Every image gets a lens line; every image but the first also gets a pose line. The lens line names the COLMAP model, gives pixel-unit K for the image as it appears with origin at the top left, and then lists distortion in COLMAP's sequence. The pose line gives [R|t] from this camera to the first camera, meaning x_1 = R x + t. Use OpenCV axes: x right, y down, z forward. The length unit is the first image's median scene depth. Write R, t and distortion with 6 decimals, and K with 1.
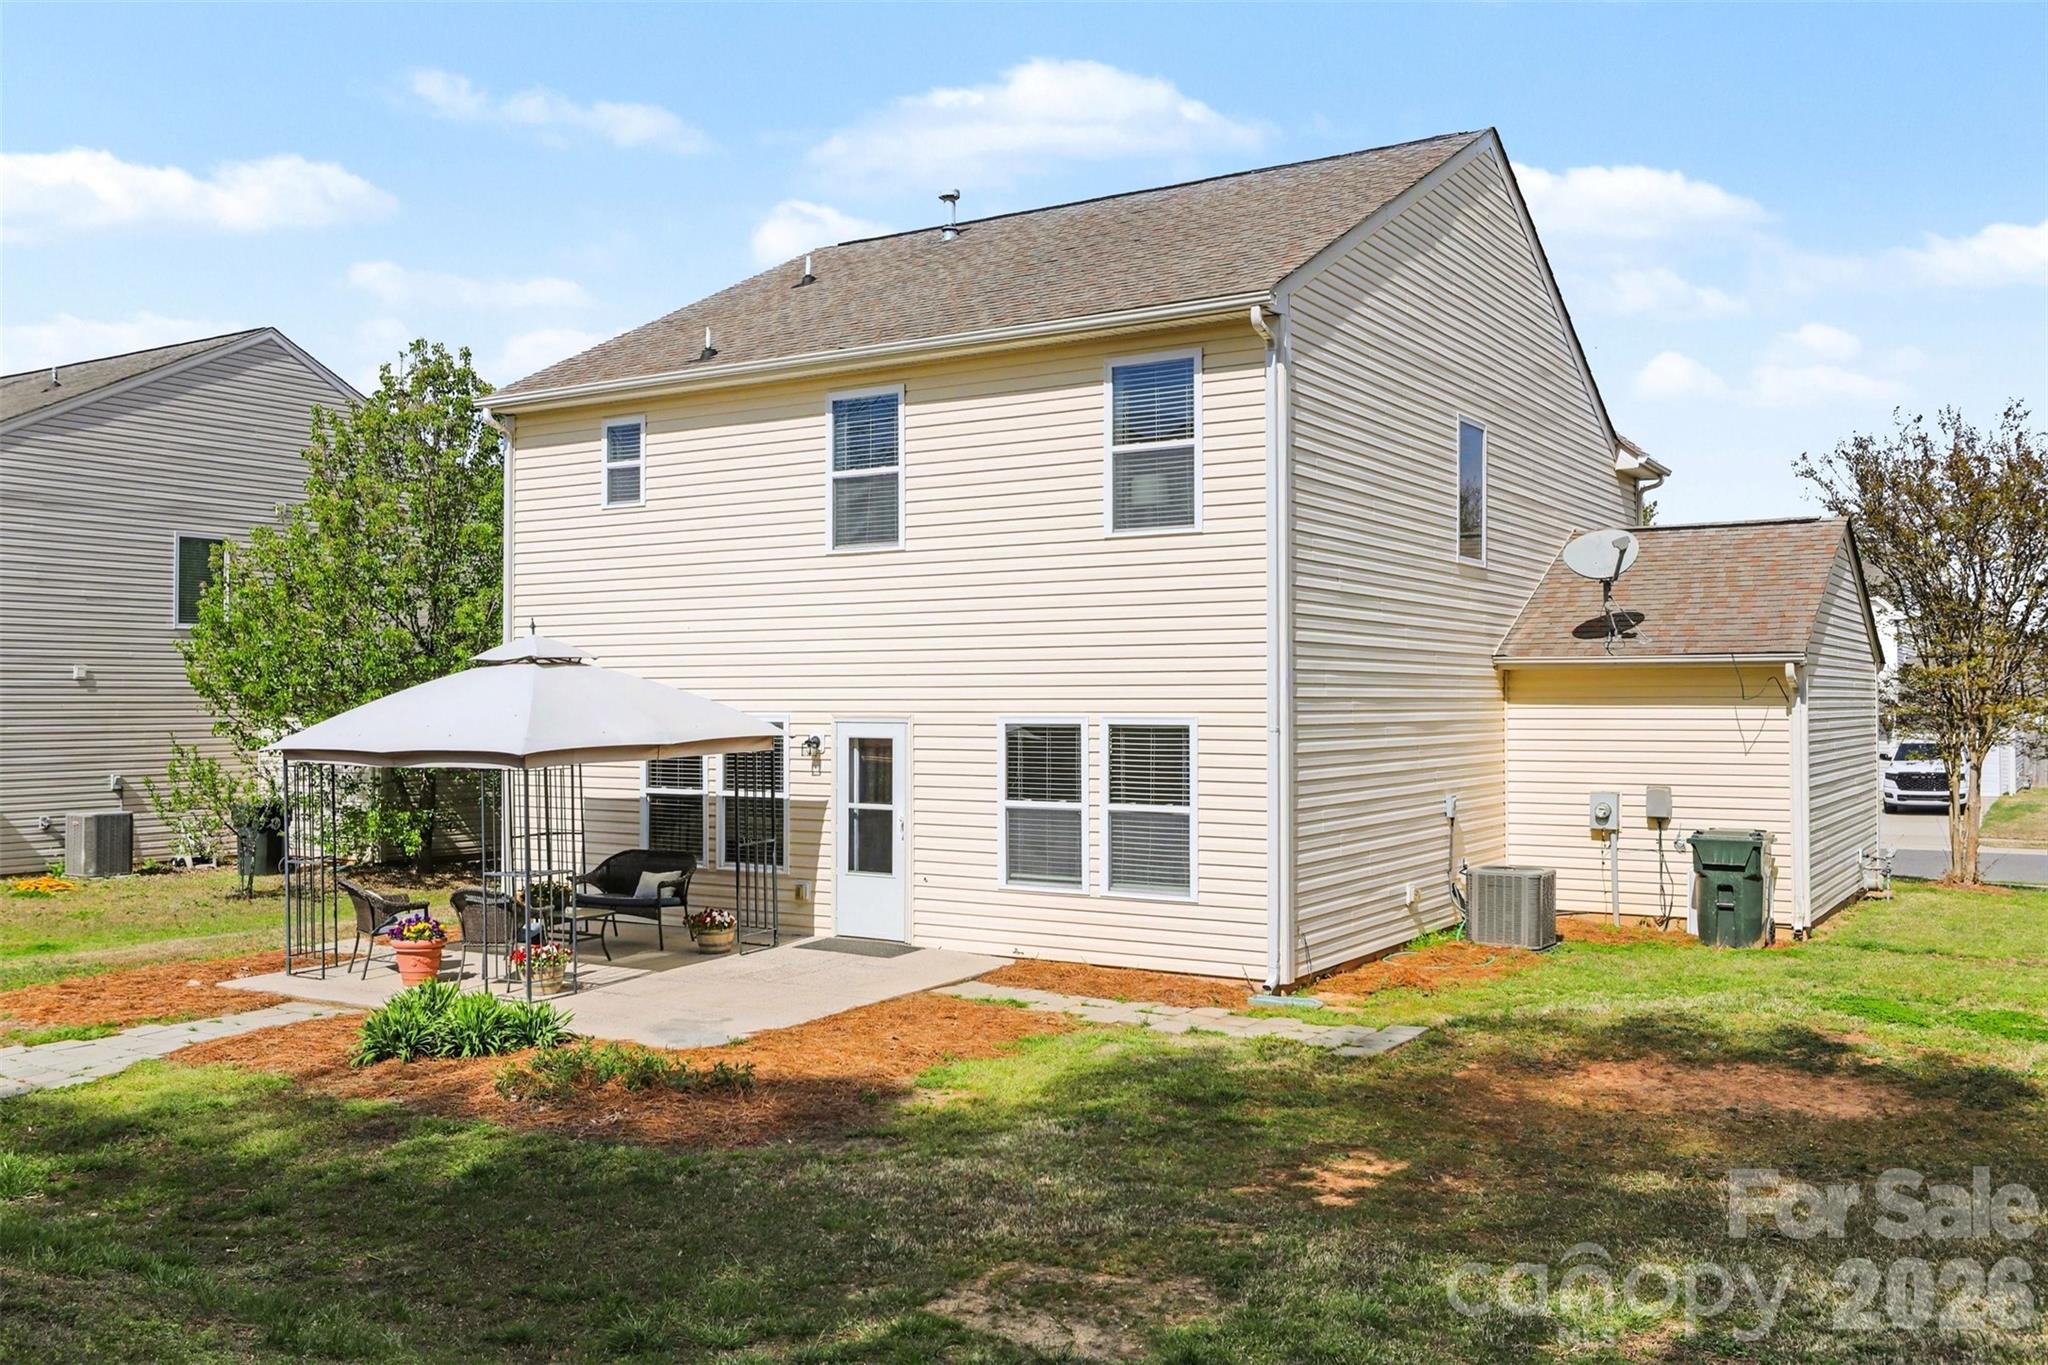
lens RADIAL K [[1740.8, 0, 1024.0], [0, 1740.8, 682.5], [0, 0, 1]] dist [0.003118, -0.000146]
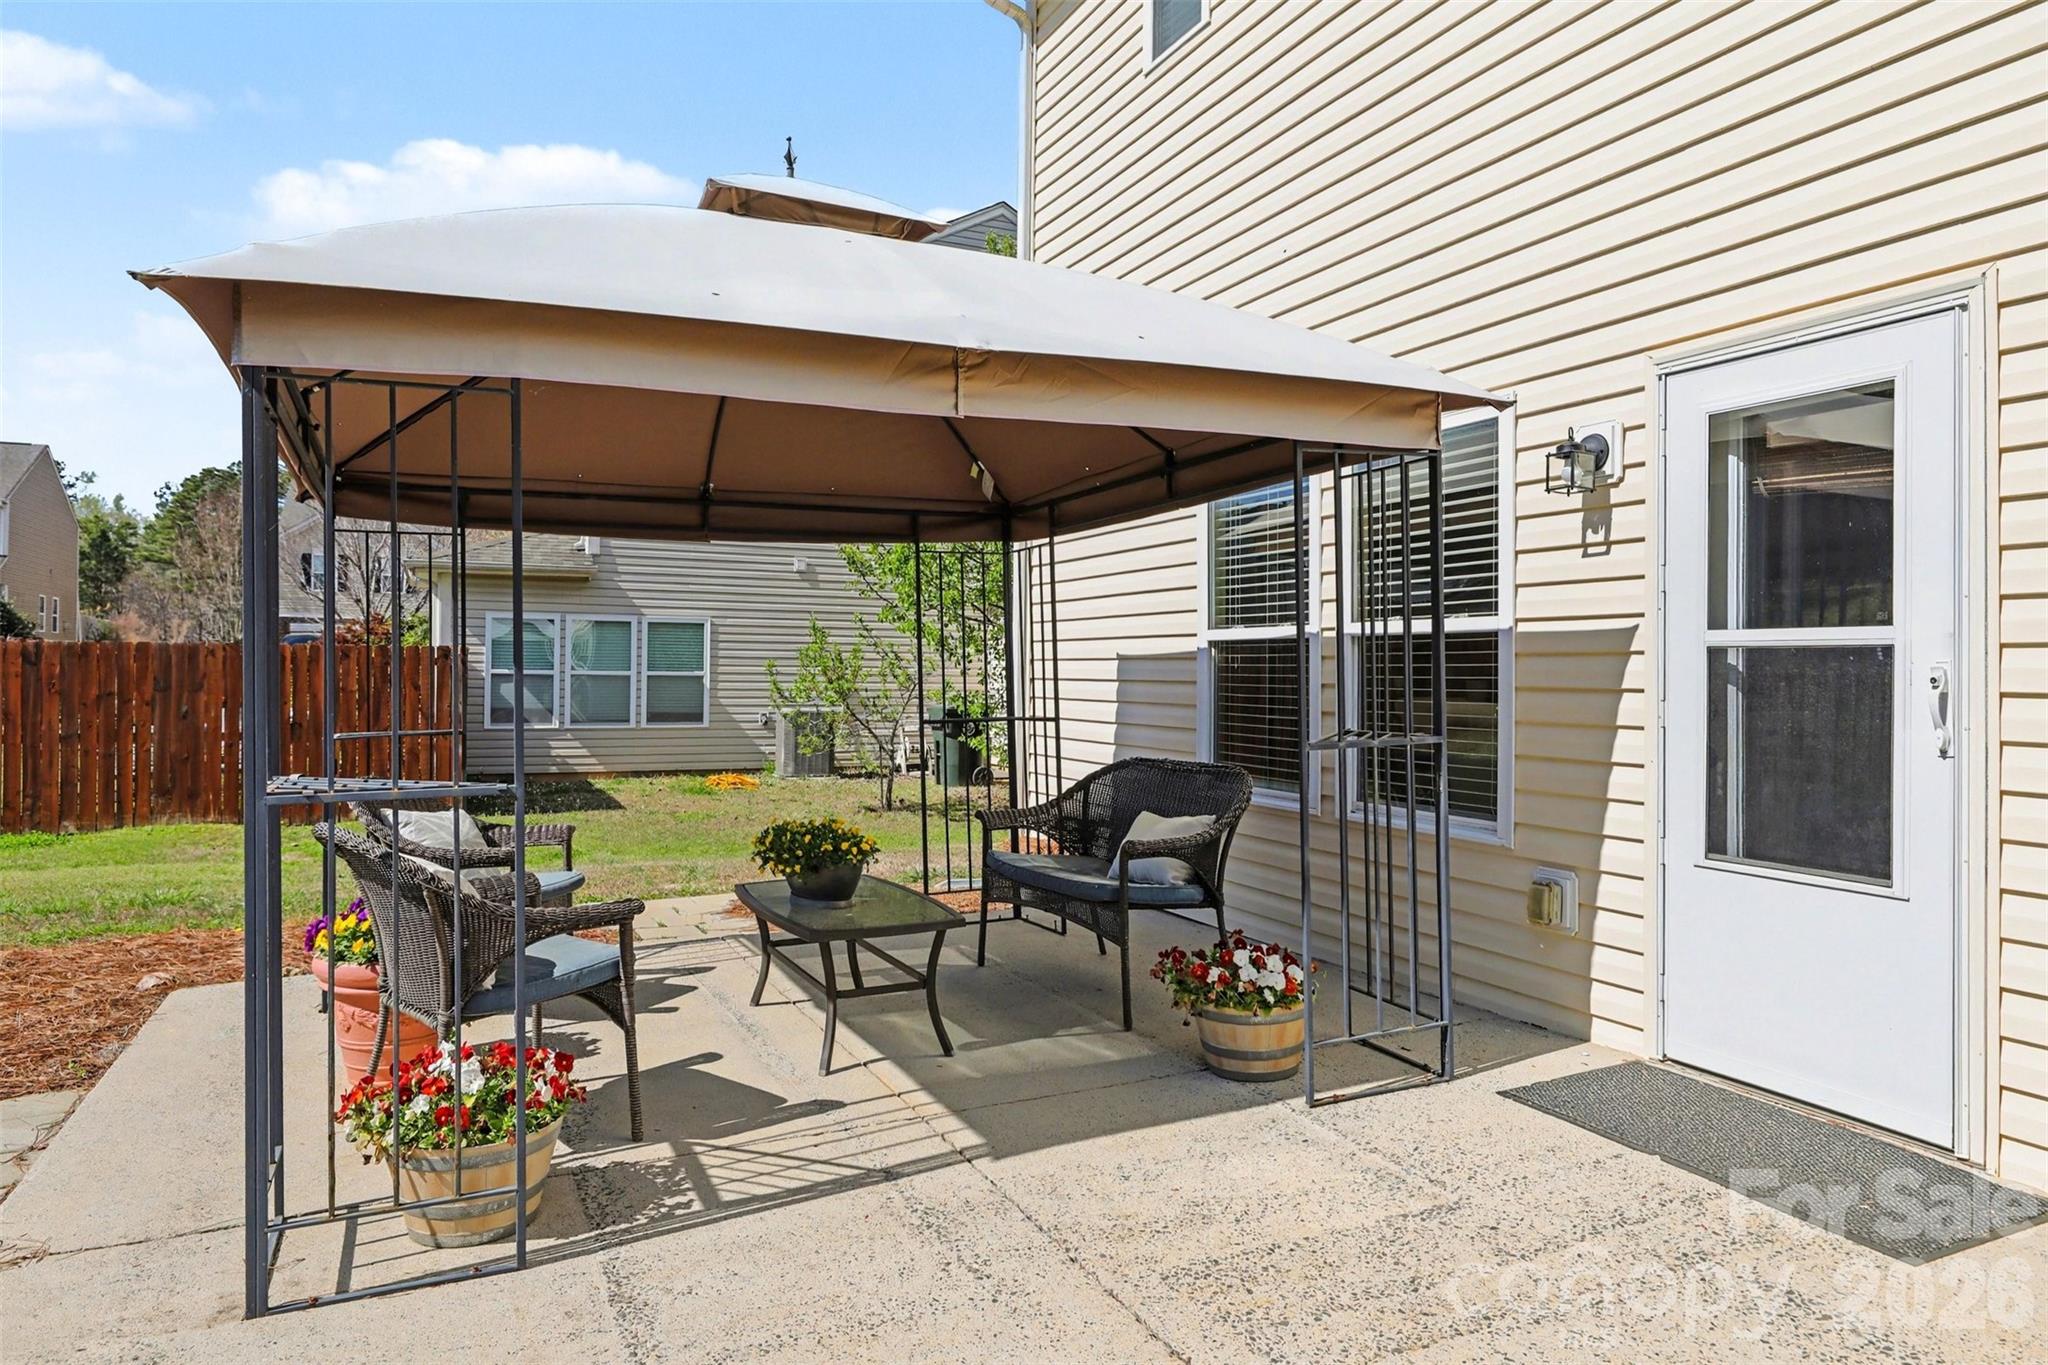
lens RADIAL K [[1301.3, 0, 1020.3], [0, 1301.3, 660.2], [0, 0, 1]] dist [0.000268, 0.000573]
pose [[0.830989, 0.001570, -0.556286, -0.073286], [-0.001965, 0.999998, -0.000113, 0.073996], [0.556285, 0.001187, 0.830991, 0.738111]]
